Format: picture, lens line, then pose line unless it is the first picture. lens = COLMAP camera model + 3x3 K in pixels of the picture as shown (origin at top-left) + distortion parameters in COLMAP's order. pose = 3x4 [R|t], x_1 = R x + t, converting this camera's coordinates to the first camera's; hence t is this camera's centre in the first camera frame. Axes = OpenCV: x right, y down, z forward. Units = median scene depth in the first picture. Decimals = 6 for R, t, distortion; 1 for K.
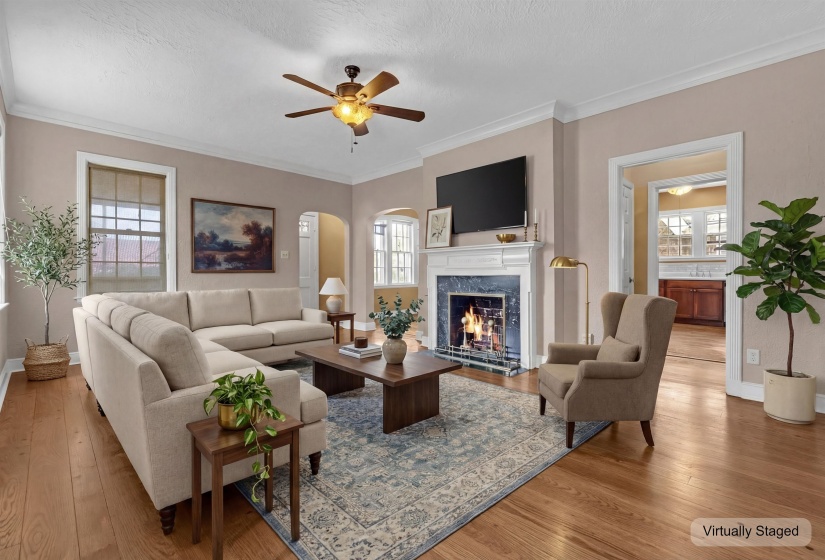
lens RADIAL K [[374.6, 0, 411.6], [0, 374.6, 275.1], [0, 0, 1]] dist [-0.008949, 0.003127]
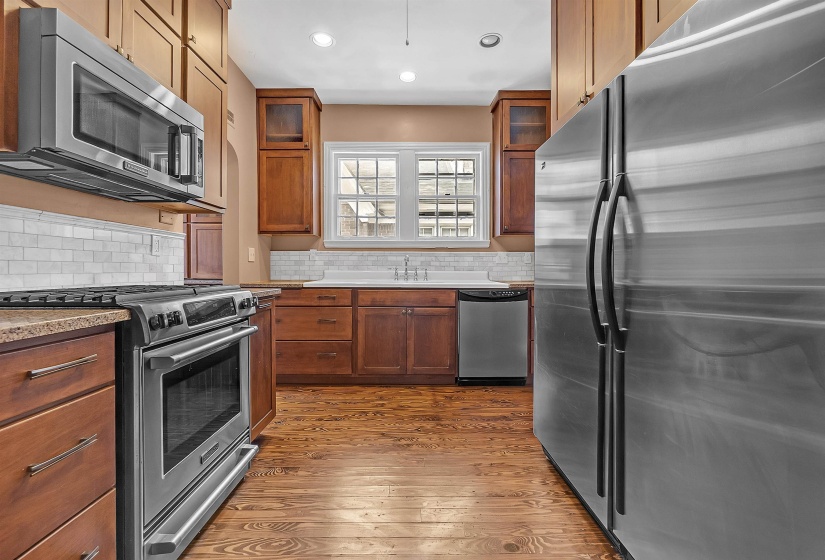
lens RADIAL K [[374.6, 0, 412.5], [0, 374.6, 274.0], [0, 0, 1]] dist [-0.008949, 0.003127]
pose [[0.693931, -0.001642, 0.720040, 0.418310], [-0.000179, 0.999997, 0.002453, -0.004913], [-0.720042, -0.001831, 0.693928, 0.653251]]
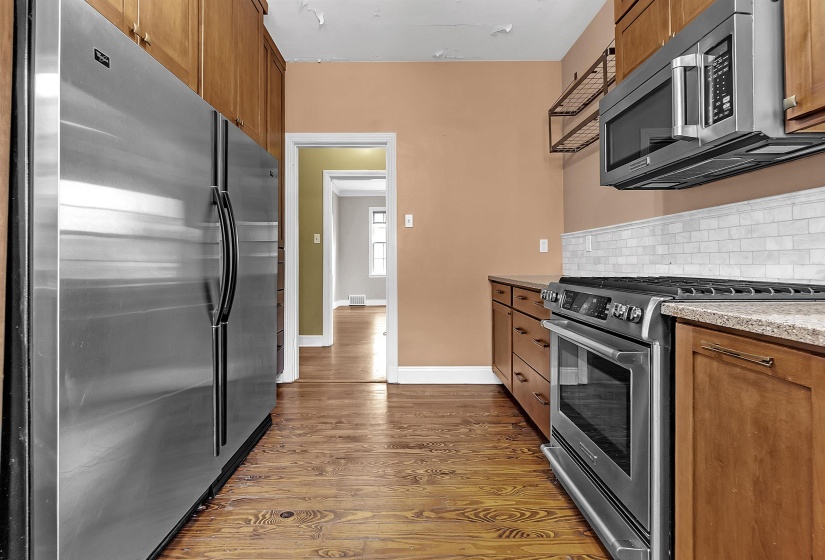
lens RADIAL K [[374.6, 0, 401.0], [0, 374.6, 256.3], [0, 0, 1]] dist [-0.008949, 0.003127]
pose [[-0.712452, 0.001462, -0.701719, 0.718543], [0.014505, 0.999815, -0.012643, -0.009331], [0.701571, -0.019186, -0.712342, 0.973072]]
